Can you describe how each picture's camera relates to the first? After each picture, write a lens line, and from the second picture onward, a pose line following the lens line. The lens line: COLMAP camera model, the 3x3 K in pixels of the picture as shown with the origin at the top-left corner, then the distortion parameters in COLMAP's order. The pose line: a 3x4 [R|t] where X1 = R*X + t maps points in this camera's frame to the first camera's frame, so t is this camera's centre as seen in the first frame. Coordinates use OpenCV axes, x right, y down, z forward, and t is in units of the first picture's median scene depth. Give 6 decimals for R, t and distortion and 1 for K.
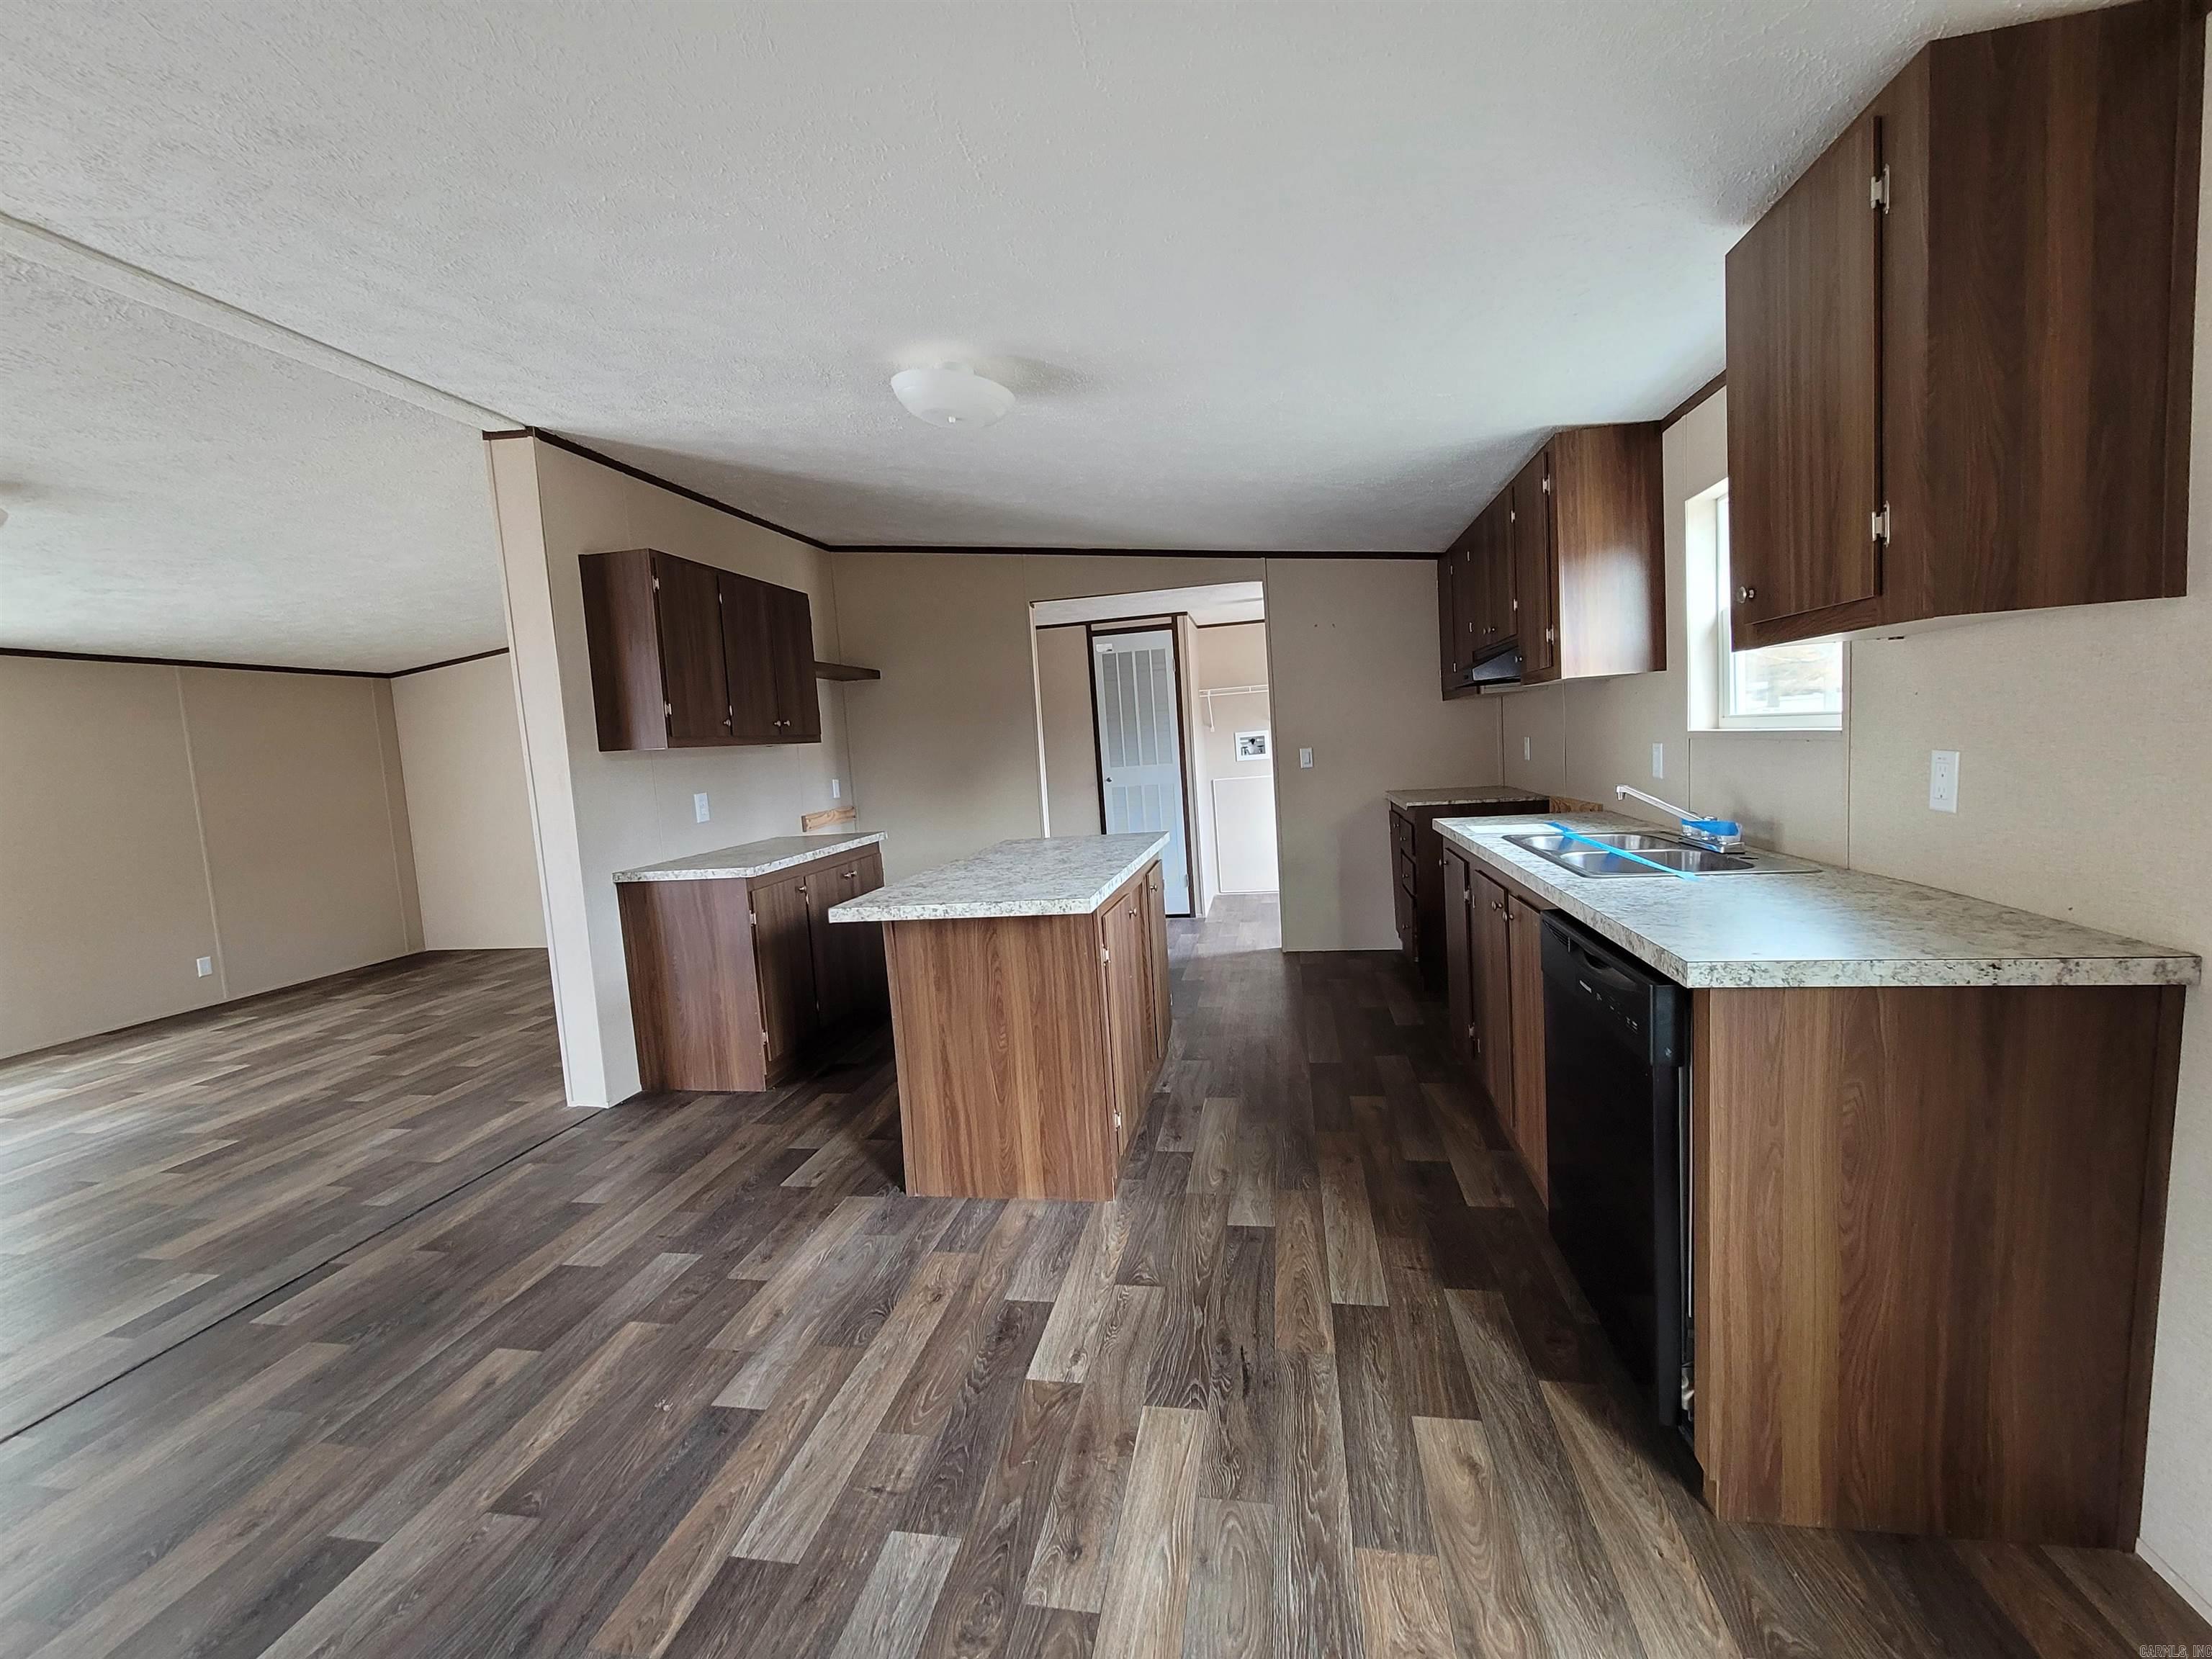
lens RADIAL K [[906.7, 0, 1102.9], [0, 906.7, 822.6], [0, 0, 1]] dist [-0.005566, 0.003477]
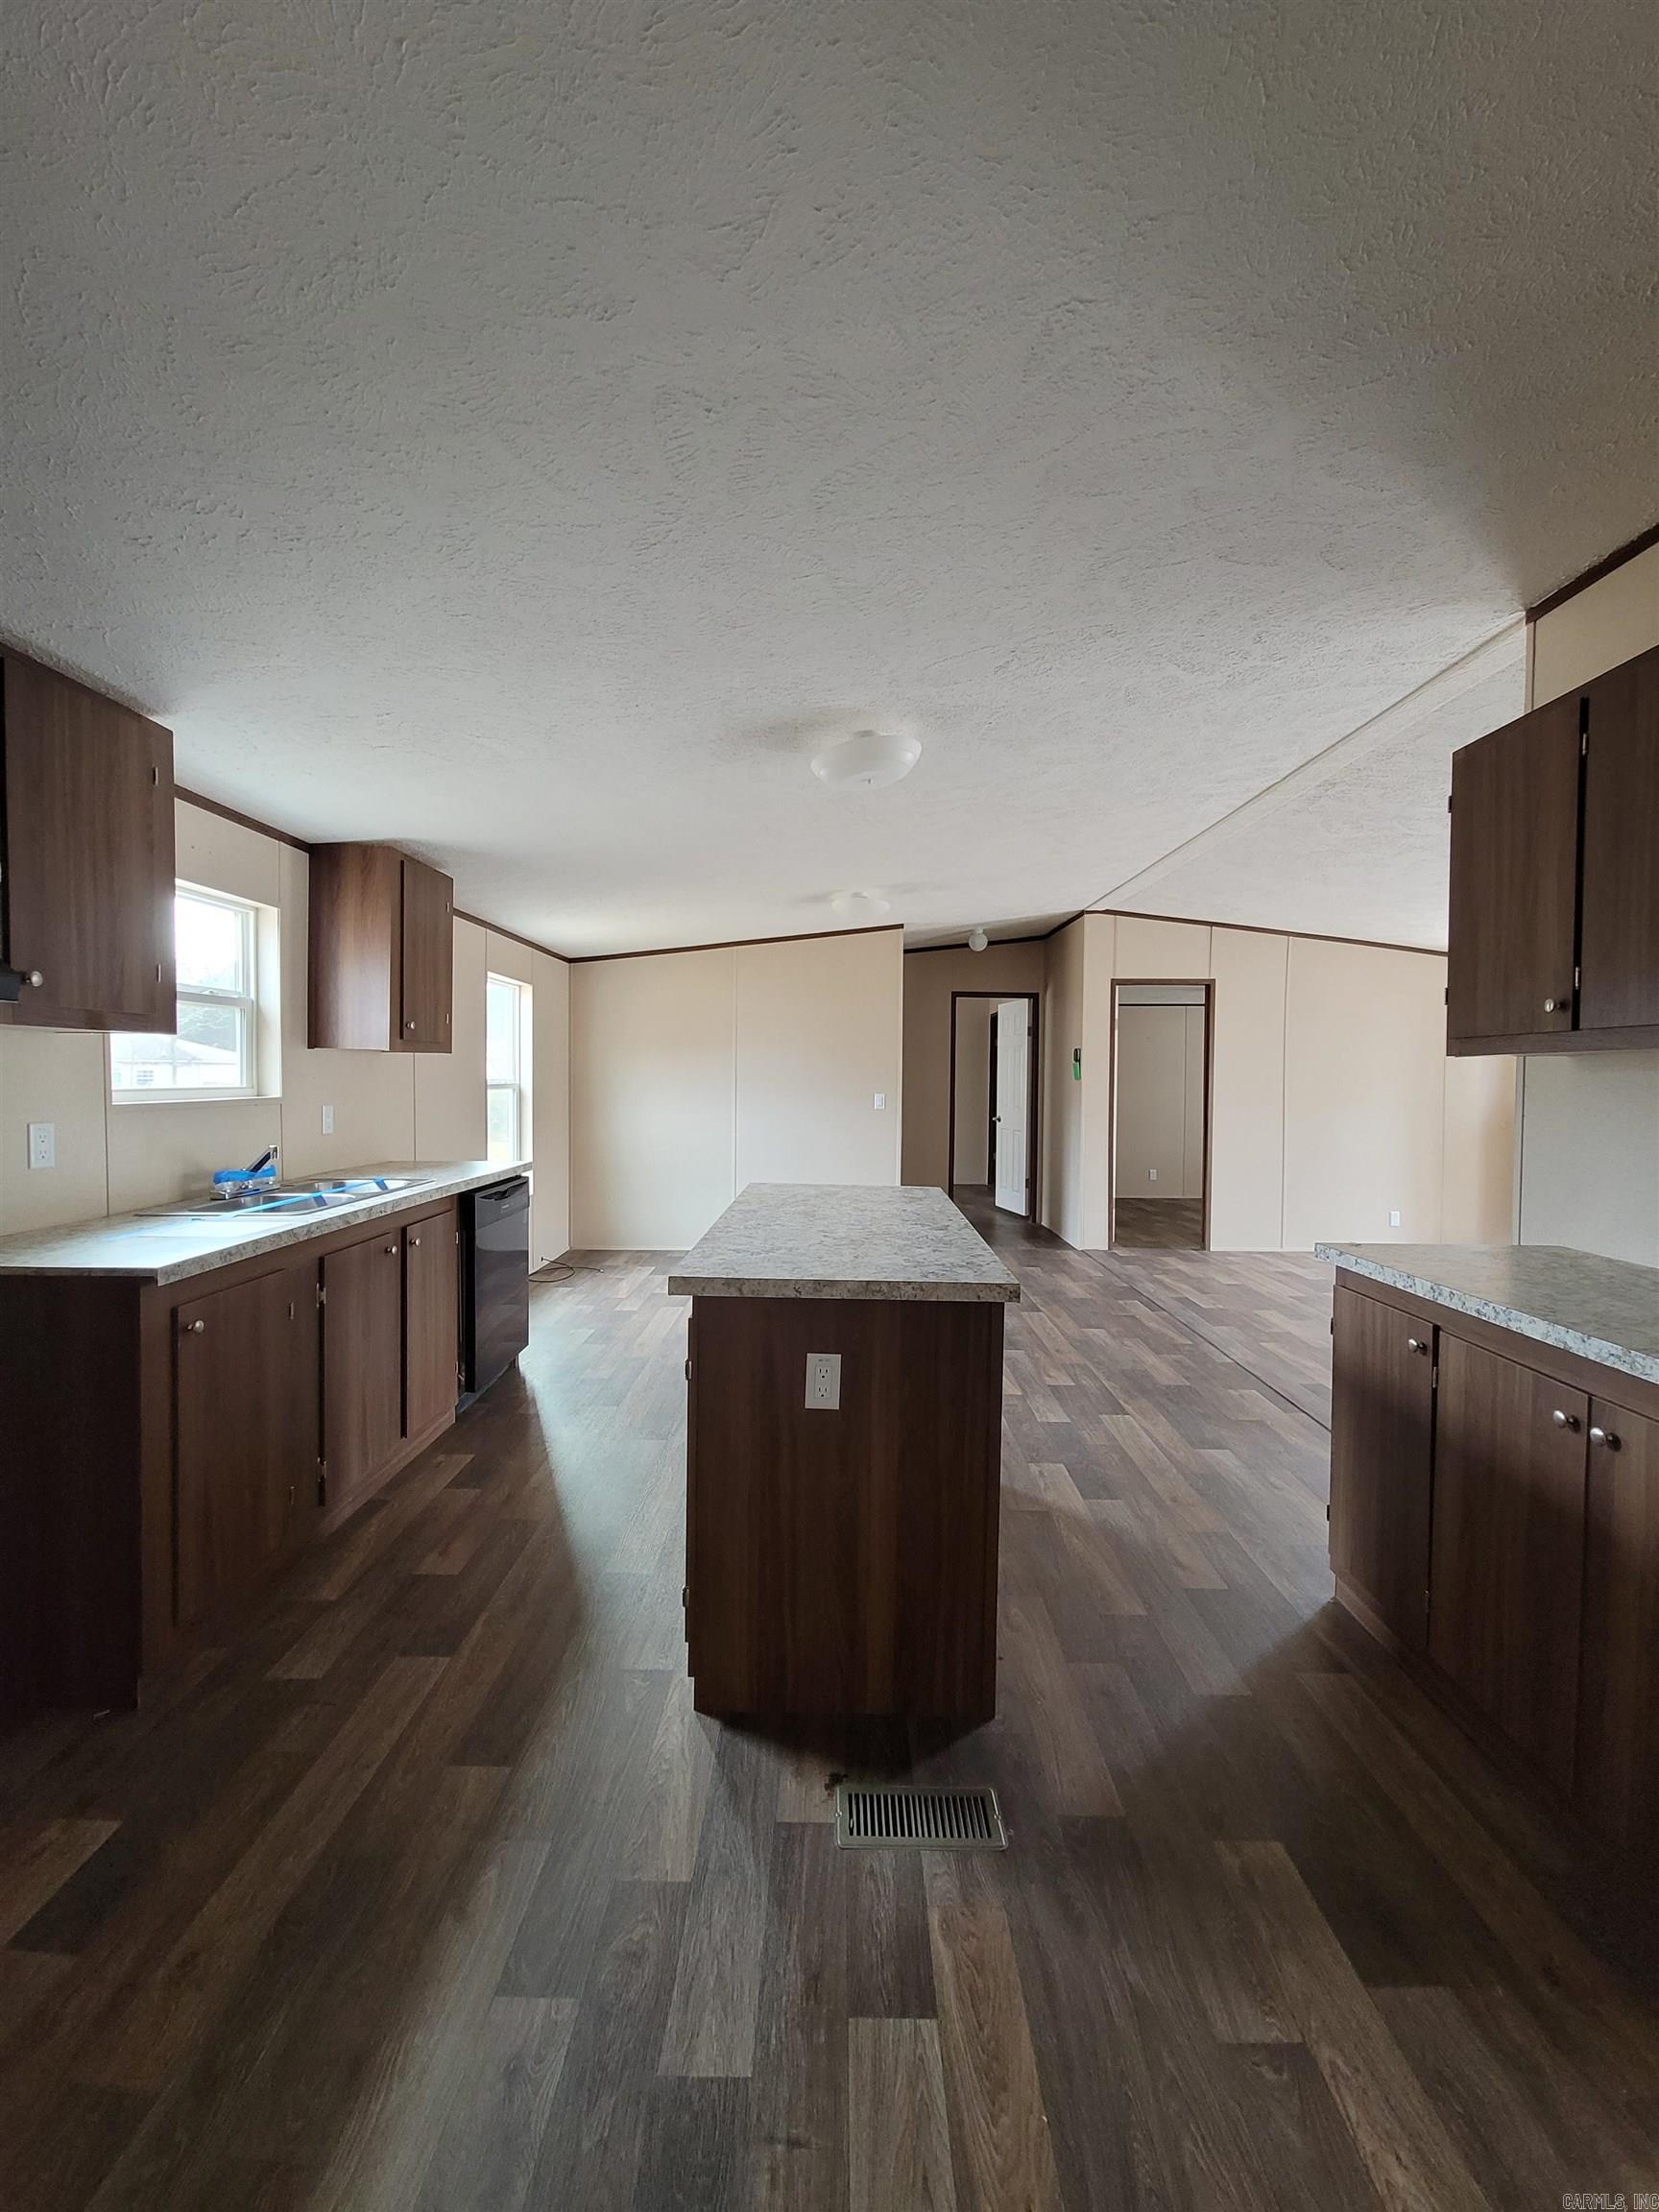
lens RADIAL K [[900.6, 0, 836.3], [0, 900.6, 1103.9], [0, 0, 1]] dist [-0.001370, -0.000259]
pose [[-0.980687, 0.060541, -0.185979, 0.090838], [0.036429, 0.990788, 0.130434, -0.185591], [0.192163, 0.121140, -0.973858, 1.935409]]
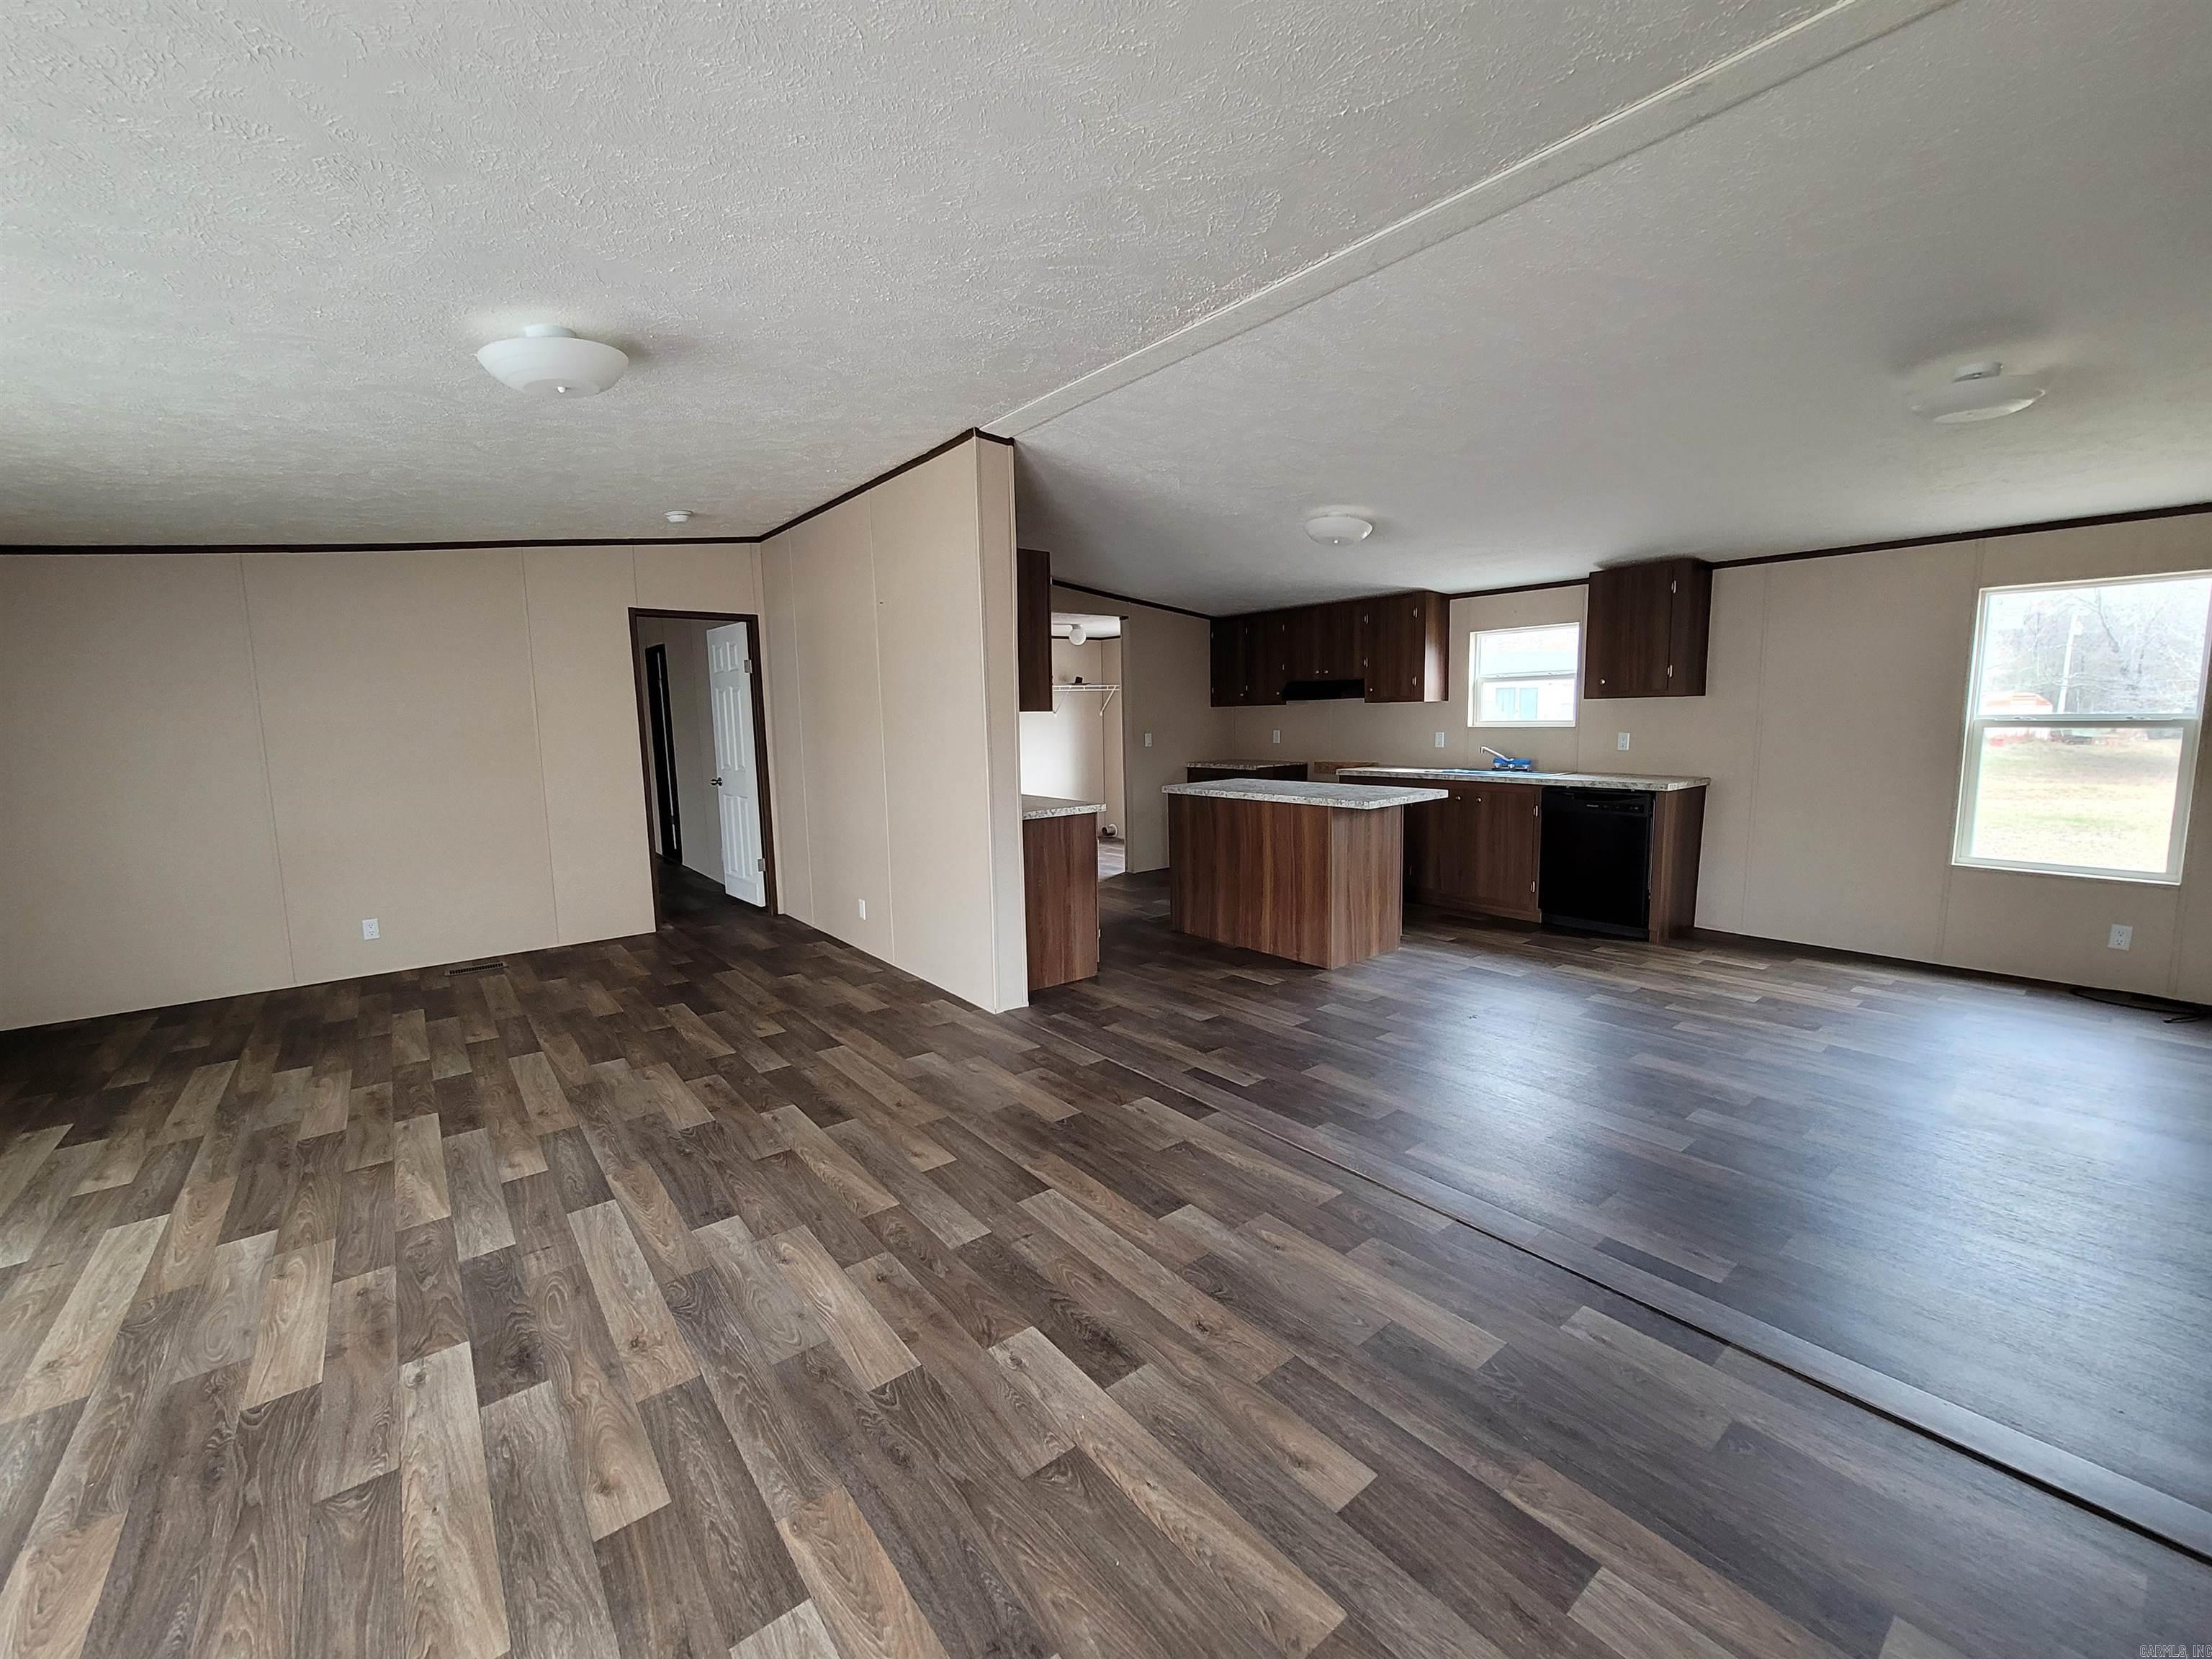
lens RADIAL K [[906.1, 0, 1104.3], [0, 906.1, 821.9], [0, 0, 1]] dist [-0.002899, 0.000365]
pose [[0.649226, -0.039821, 0.759553, -1.744881], [0.046700, 0.998831, 0.012449, 0.073980], [-0.759161, 0.027389, 0.650327, 0.161824]]
